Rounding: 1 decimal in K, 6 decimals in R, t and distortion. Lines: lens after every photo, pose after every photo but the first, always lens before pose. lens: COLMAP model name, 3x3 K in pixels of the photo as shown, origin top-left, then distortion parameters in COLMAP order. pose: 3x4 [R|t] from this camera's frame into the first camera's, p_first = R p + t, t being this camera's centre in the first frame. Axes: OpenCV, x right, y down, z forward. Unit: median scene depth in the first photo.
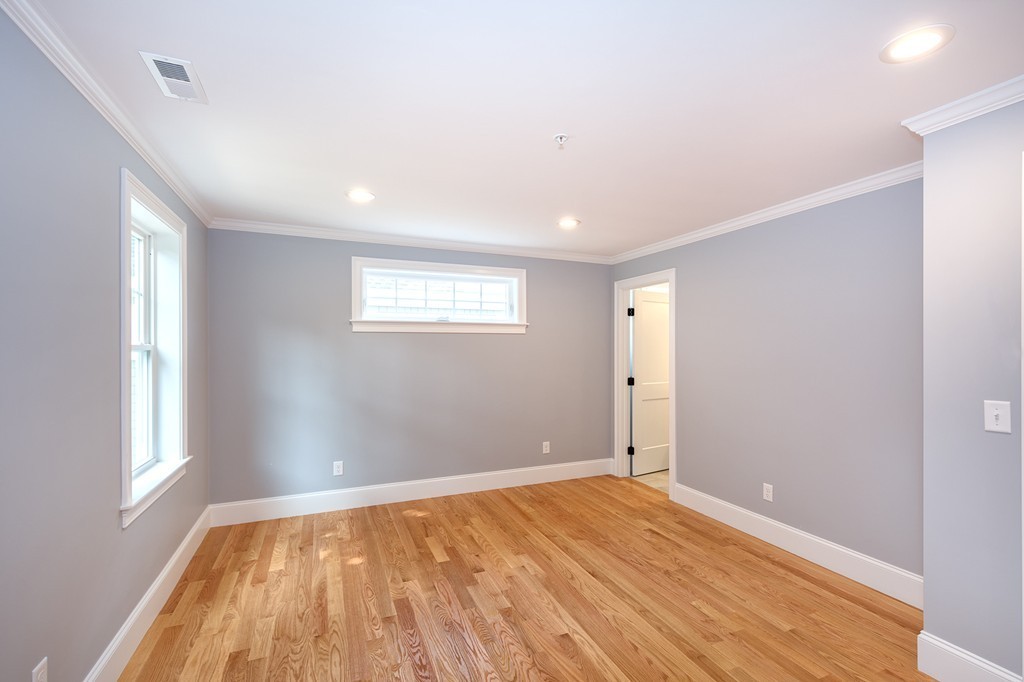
lens RADIAL K [[458.4, 0, 515.0], [0, 458.4, 346.3], [0, 0, 1]] dist [0.011470, -0.002786]
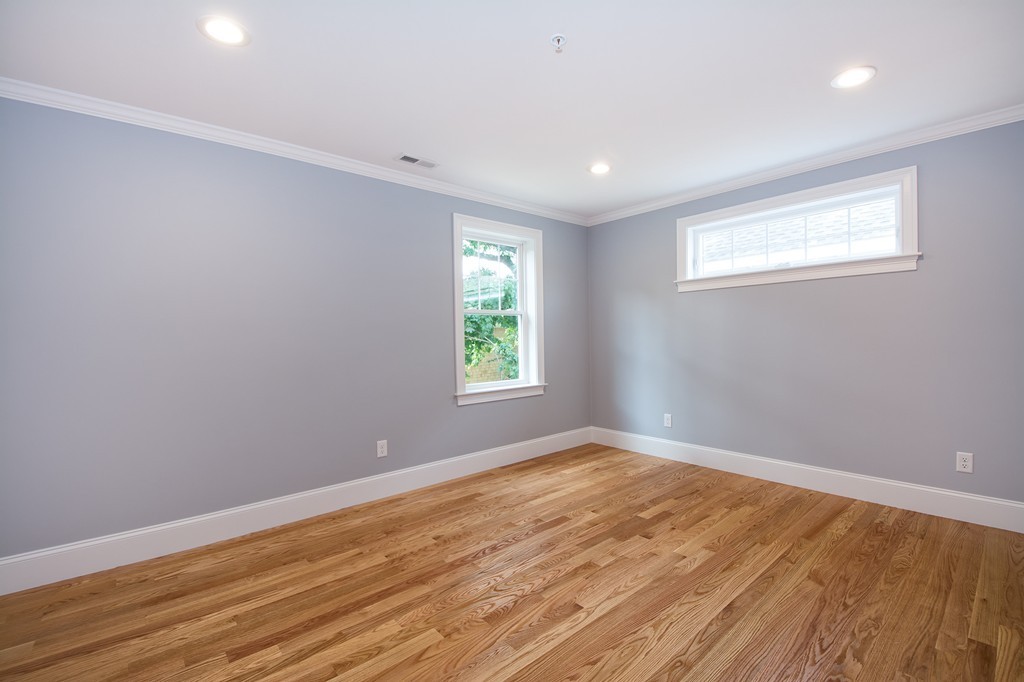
lens RADIAL K [[435.5, 0, 518.2], [0, 435.5, 340.5], [0, 0, 1]] dist [-0.017268, -0.001497]
pose [[0.314818, 0.007156, -0.949125, 0.555092], [0.018106, 0.999744, 0.013543, 0.069709], [0.948979, -0.021448, 0.314608, 0.418911]]
